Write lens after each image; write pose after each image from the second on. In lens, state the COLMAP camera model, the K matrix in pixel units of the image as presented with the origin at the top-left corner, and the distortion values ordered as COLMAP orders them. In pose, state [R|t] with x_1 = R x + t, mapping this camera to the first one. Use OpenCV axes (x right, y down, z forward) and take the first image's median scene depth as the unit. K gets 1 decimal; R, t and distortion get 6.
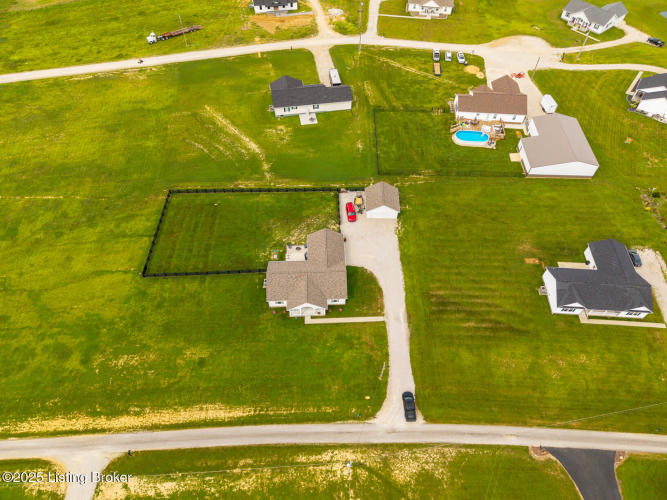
lens RADIAL K [[446.8, 0, 334.1], [0, 446.8, 253.0], [0, 0, 1]] dist [0.022992, -0.026302]
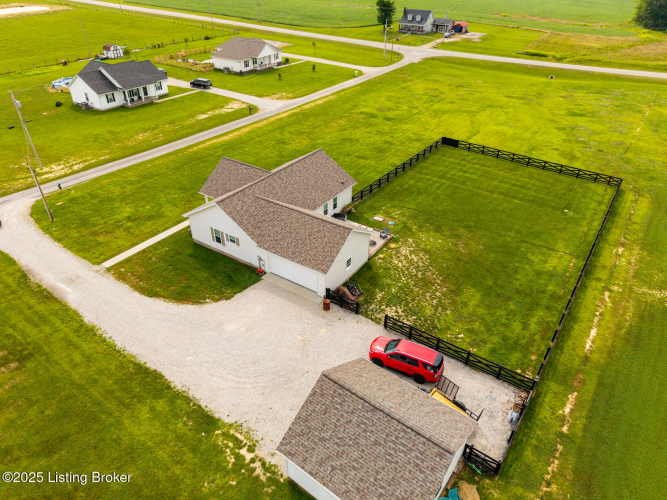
lens RADIAL K [[446.8, 0, 334.1], [0, 446.8, 253.0], [0, 0, 1]] dist [0.022992, -0.026302]
pose [[-0.592453, 0.432771, -0.679491, 0.265817], [-0.655622, 0.231126, 0.718847, -0.325713], [0.468144, 0.871372, 0.146803, 0.990406]]
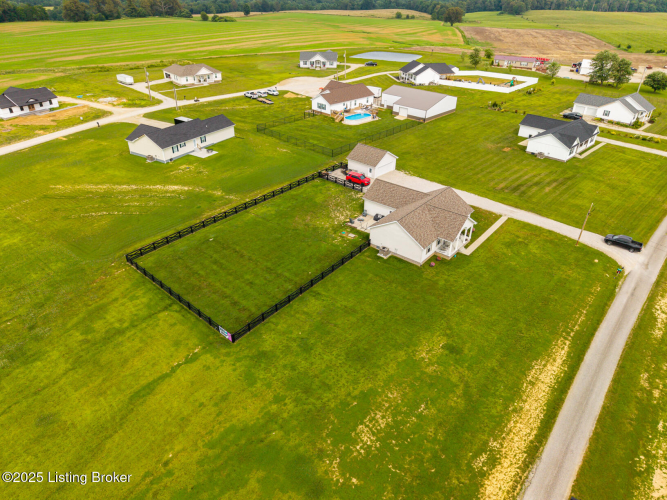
lens RADIAL K [[446.8, 0, 334.1], [0, 446.8, 253.0], [0, 0, 1]] dist [0.022992, -0.026302]
pose [[0.666068, -0.397007, 0.631457, -0.656324], [0.593124, 0.795246, -0.125649, 0.110972], [-0.452280, 0.458223, 0.765163, 0.498738]]
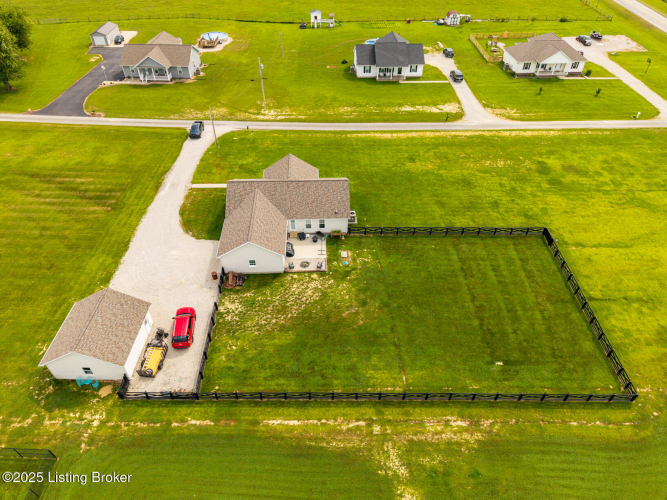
lens RADIAL K [[446.8, 0, 334.1], [0, 446.8, 253.0], [0, 0, 1]] dist [0.022992, -0.026302]
pose [[-0.999785, -0.017083, -0.011737, -0.119057], [-0.010229, -0.085811, 0.996259, -0.601547], [-0.018026, 0.996165, 0.085618, 1.002923]]
